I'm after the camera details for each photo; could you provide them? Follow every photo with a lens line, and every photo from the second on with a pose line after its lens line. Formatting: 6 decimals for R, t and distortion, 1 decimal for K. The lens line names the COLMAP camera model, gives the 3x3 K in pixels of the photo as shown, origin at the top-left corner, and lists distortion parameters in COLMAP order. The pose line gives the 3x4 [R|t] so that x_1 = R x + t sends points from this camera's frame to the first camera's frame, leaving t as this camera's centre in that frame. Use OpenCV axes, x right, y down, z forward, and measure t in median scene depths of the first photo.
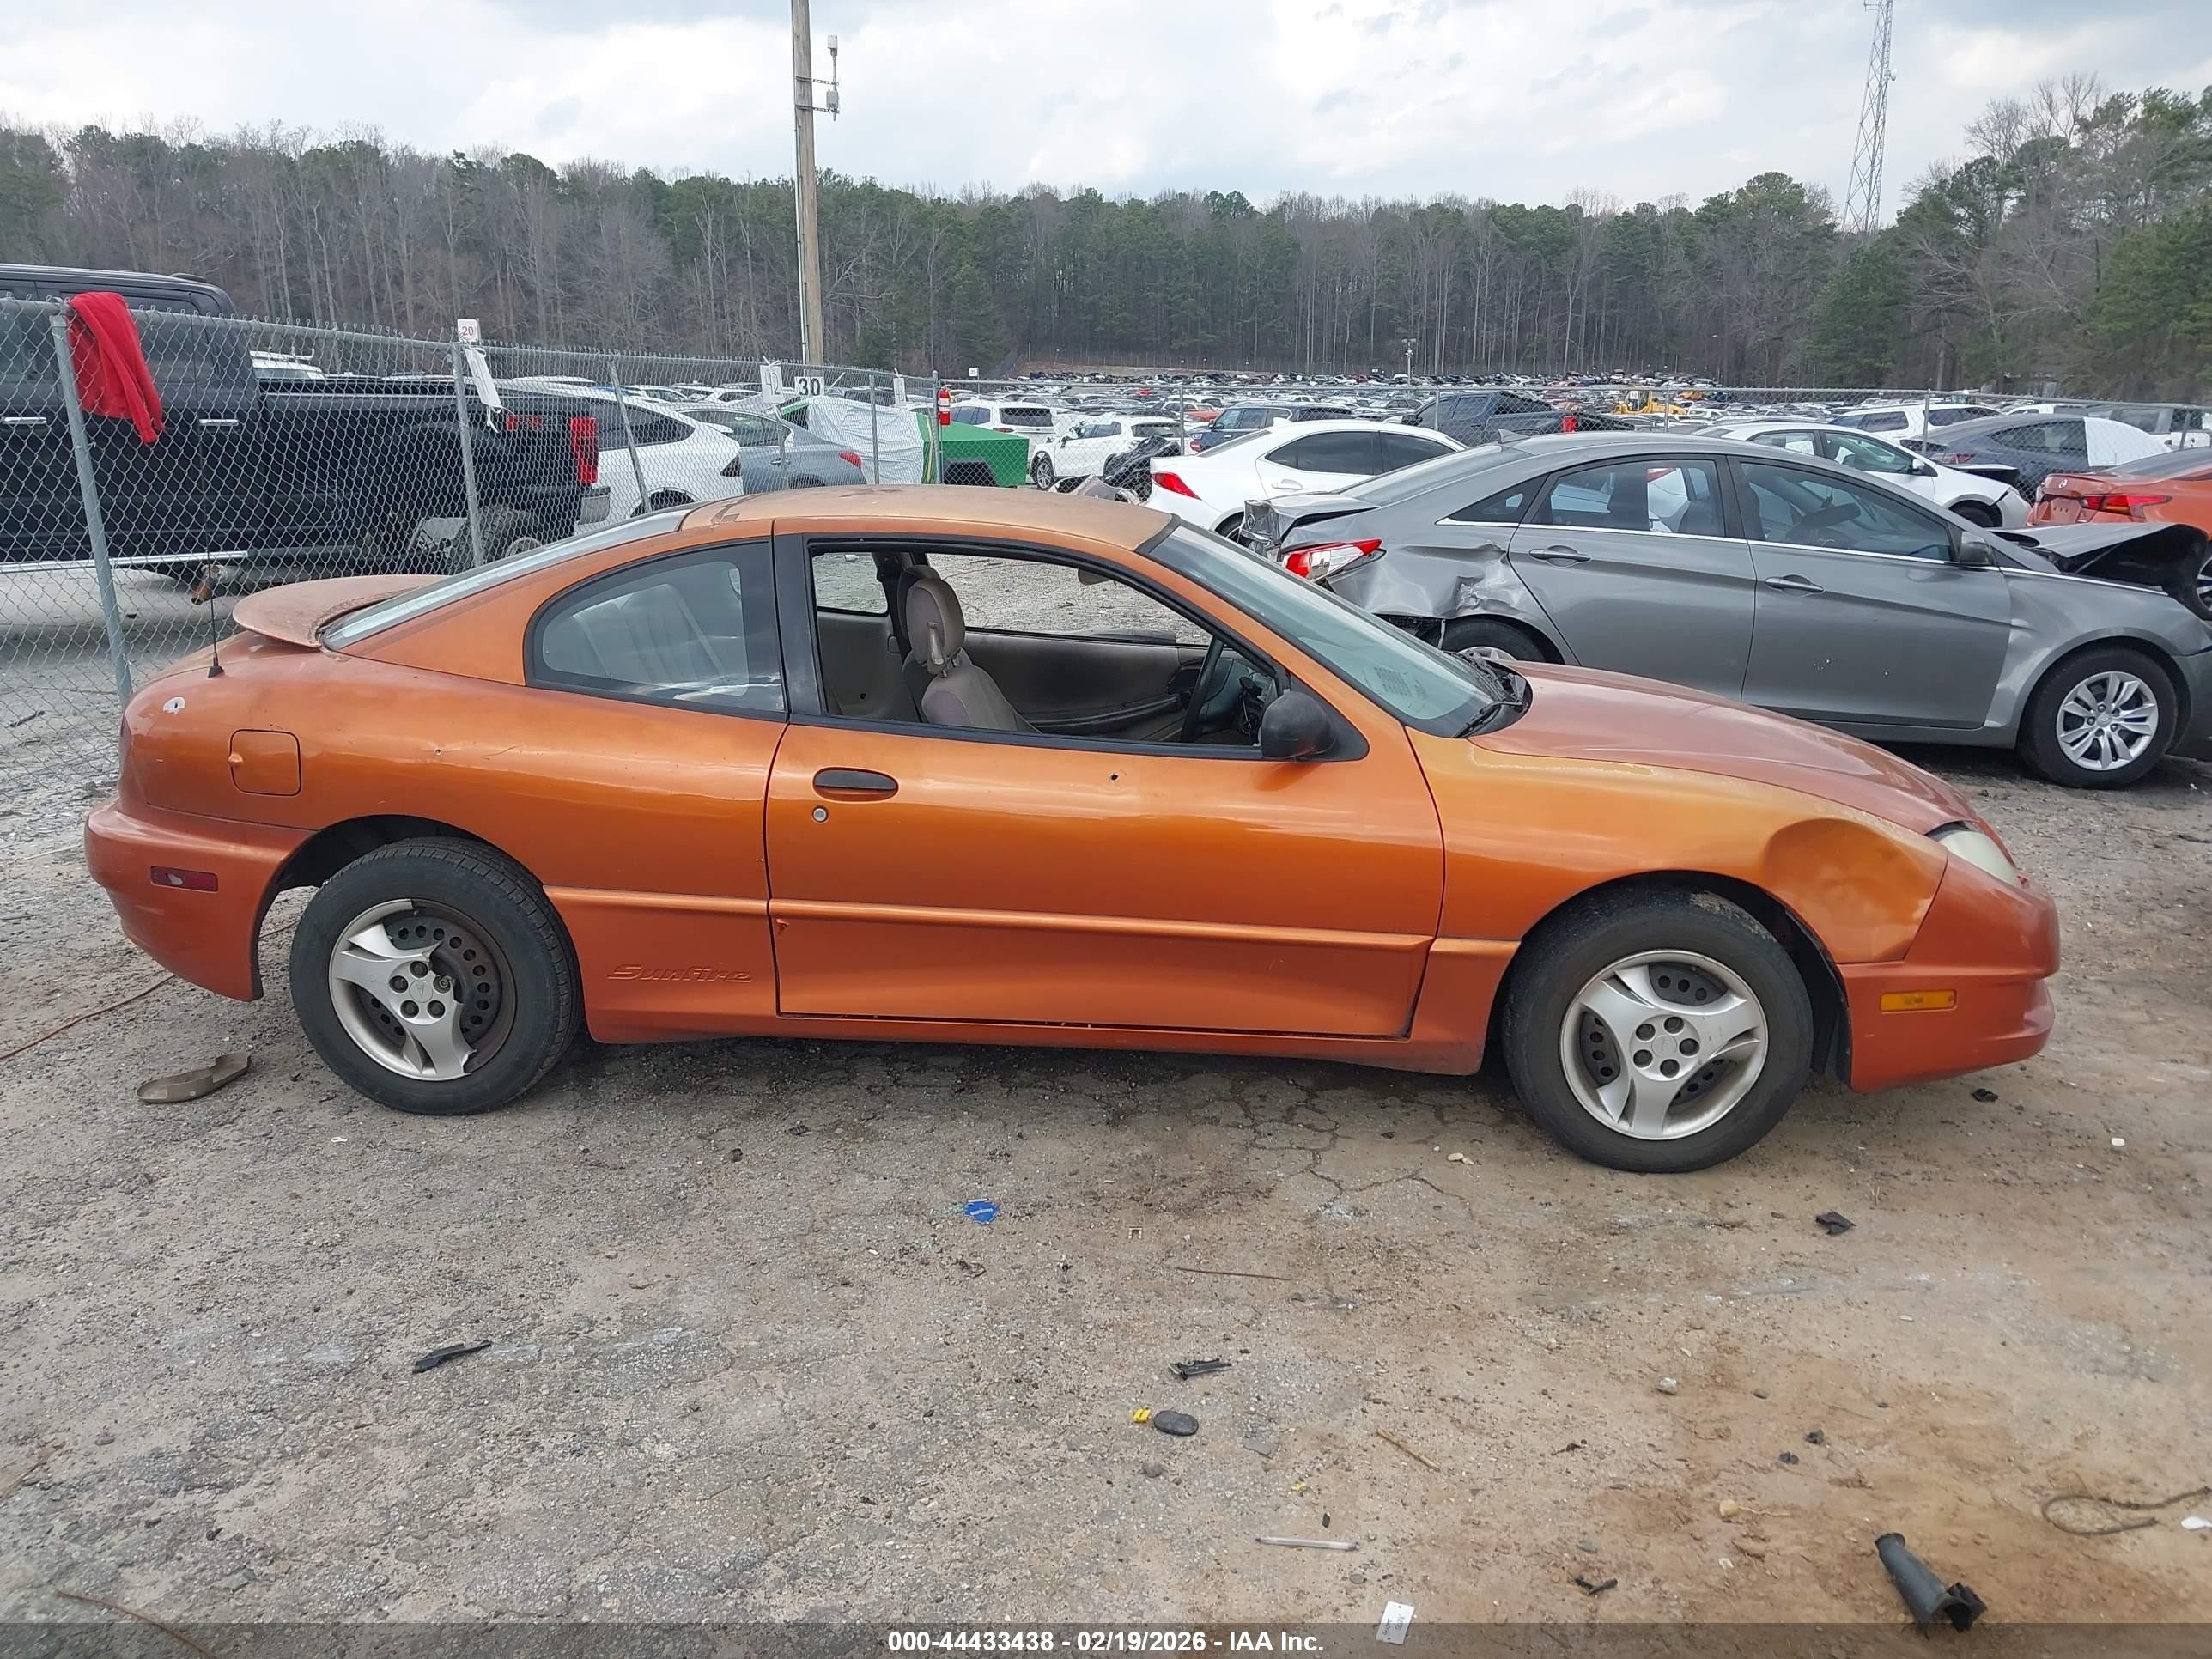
lens RADIAL K [[1758.4, 0, 1167.7], [0, 1758.4, 830.4], [0, 0, 1]] dist [0.004670, -0.000446]
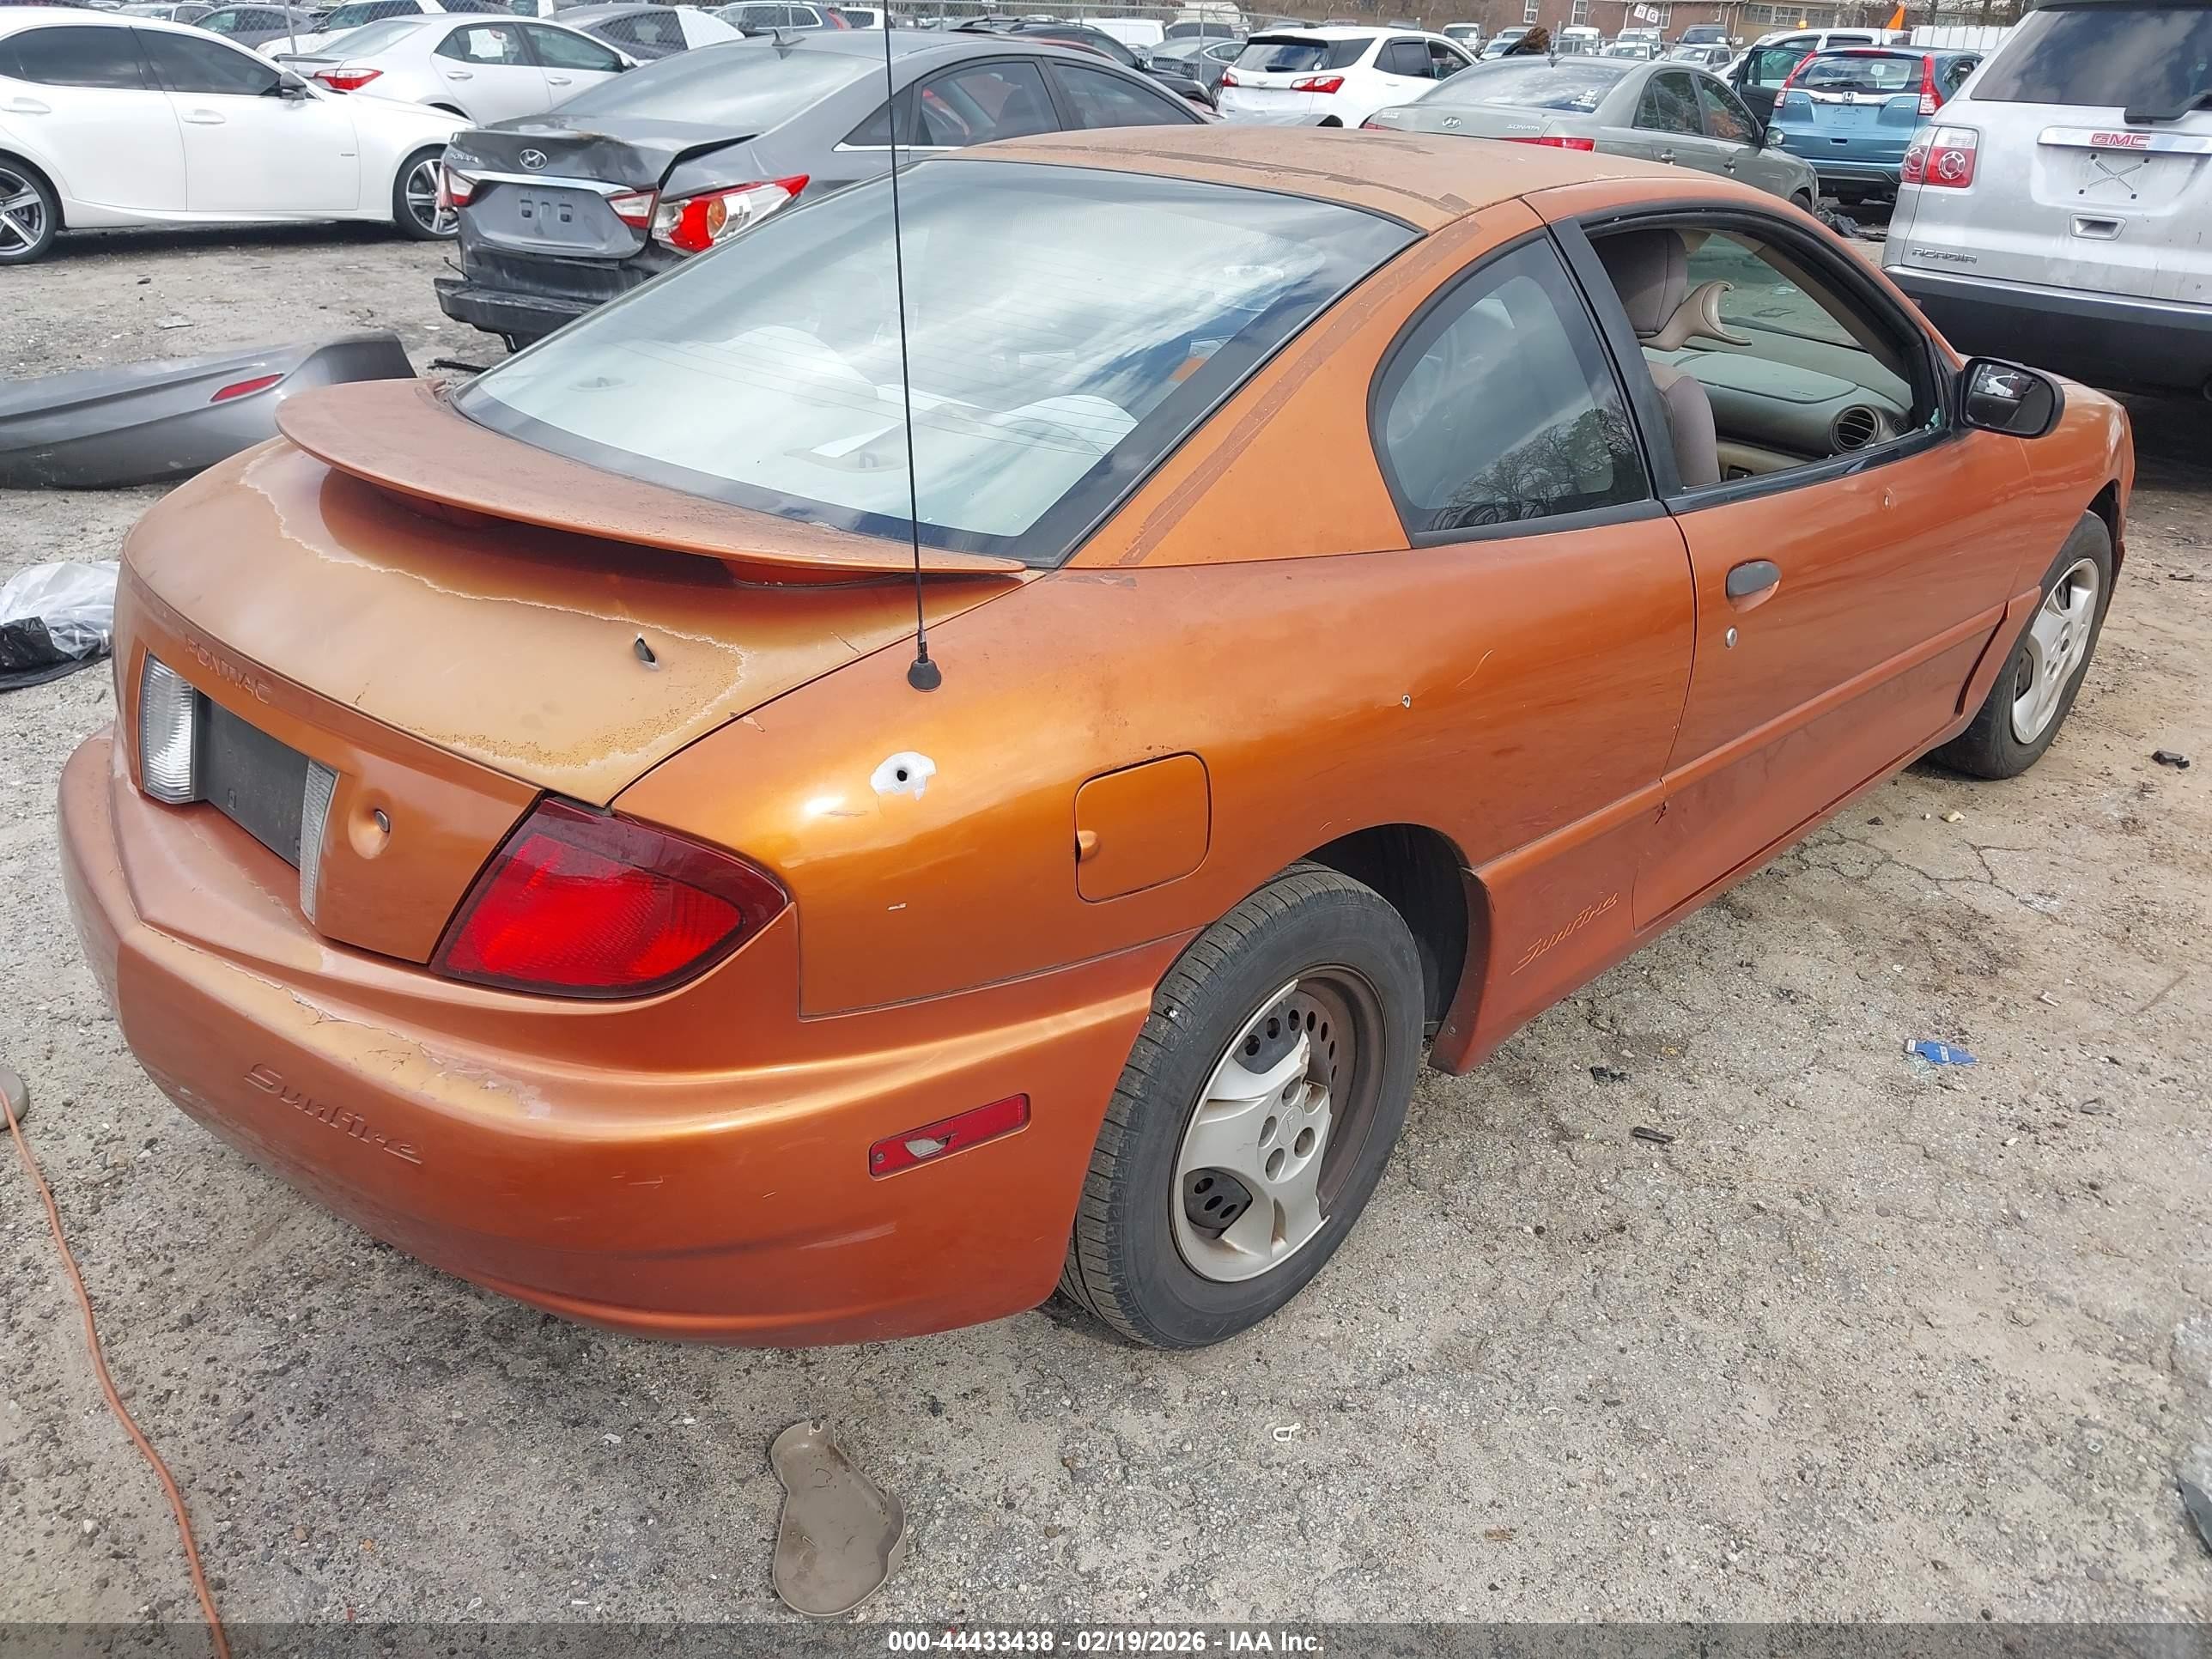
lens RADIAL K [[1758.4, 0, 1167.7], [0, 1758.4, 830.4], [0, 0, 1]] dist [0.004670, -0.000446]
pose [[0.647687, -0.321398, 0.690800, -0.818902], [0.170381, 0.944810, 0.279829, -0.161852], [-0.742611, -0.063542, 0.666701, 0.679358]]
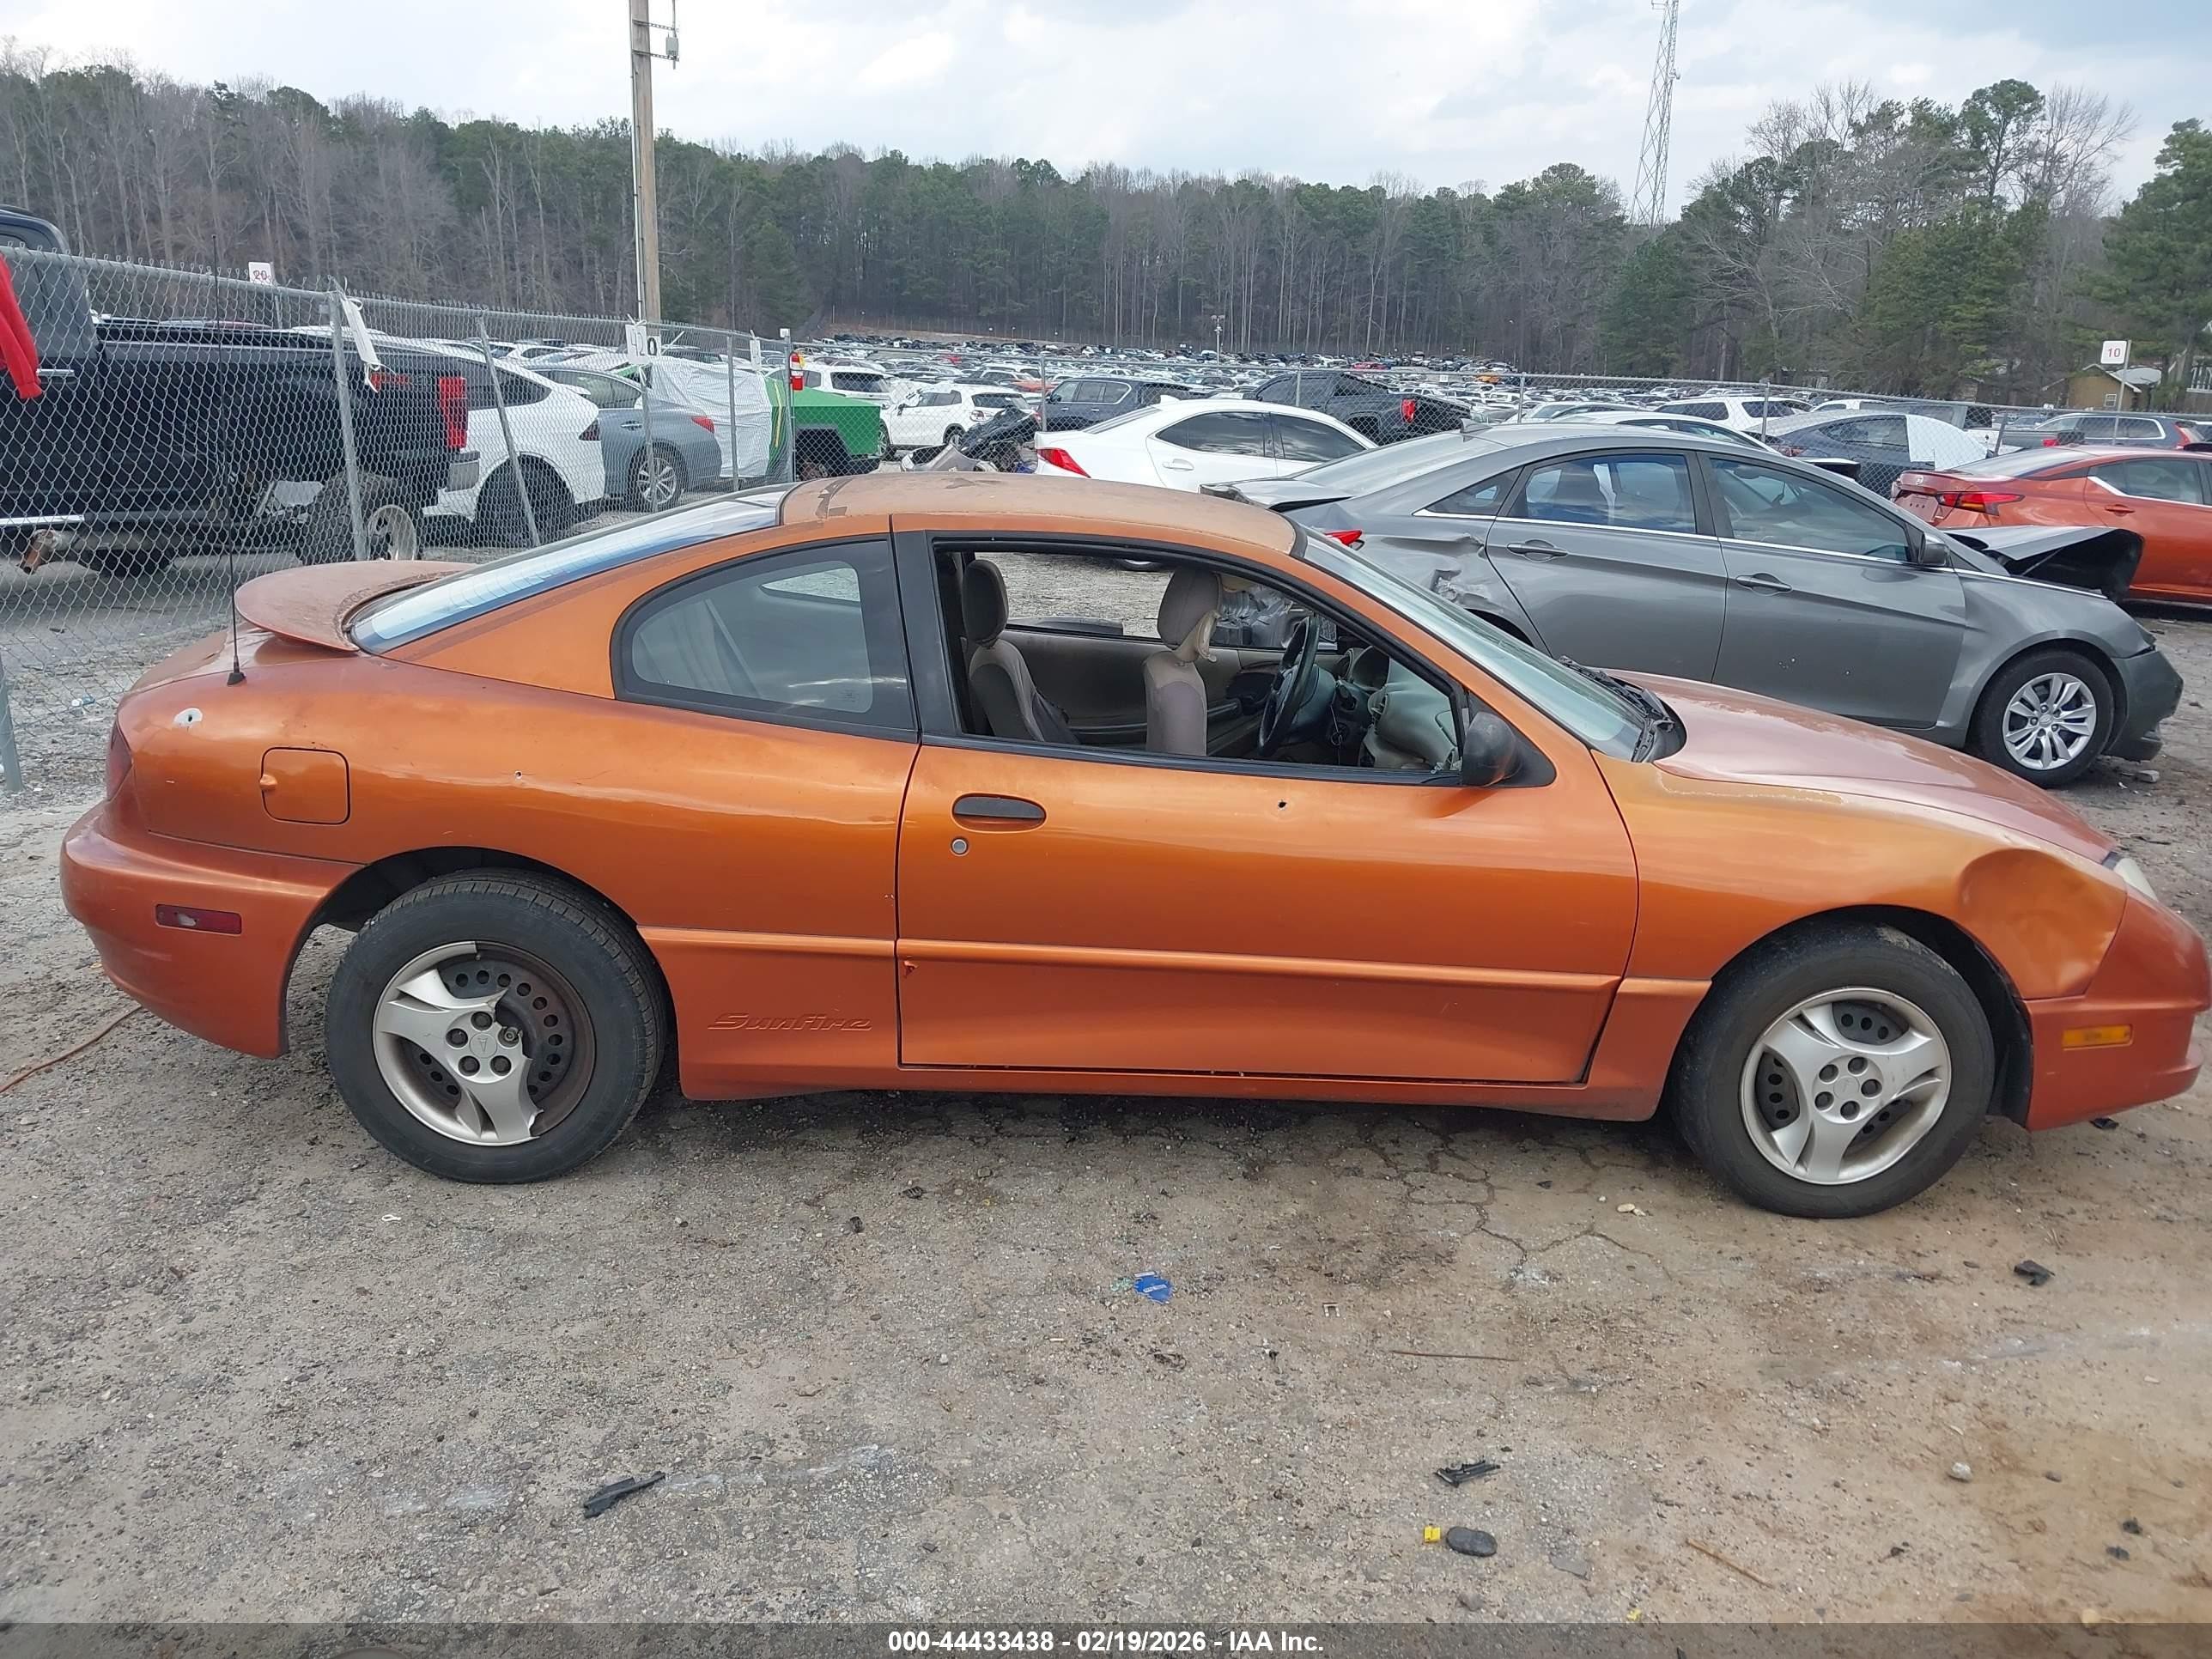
lens RADIAL K [[1758.4, 0, 1167.7], [0, 1758.4, 830.4], [0, 0, 1]] dist [0.004670, -0.000446]
pose [[0.993980, 0.000004, 0.109562, -0.185786], [-0.001673, 0.999884, 0.015140, -0.030050], [-0.109549, -0.015232, 0.993865, 0.095933]]
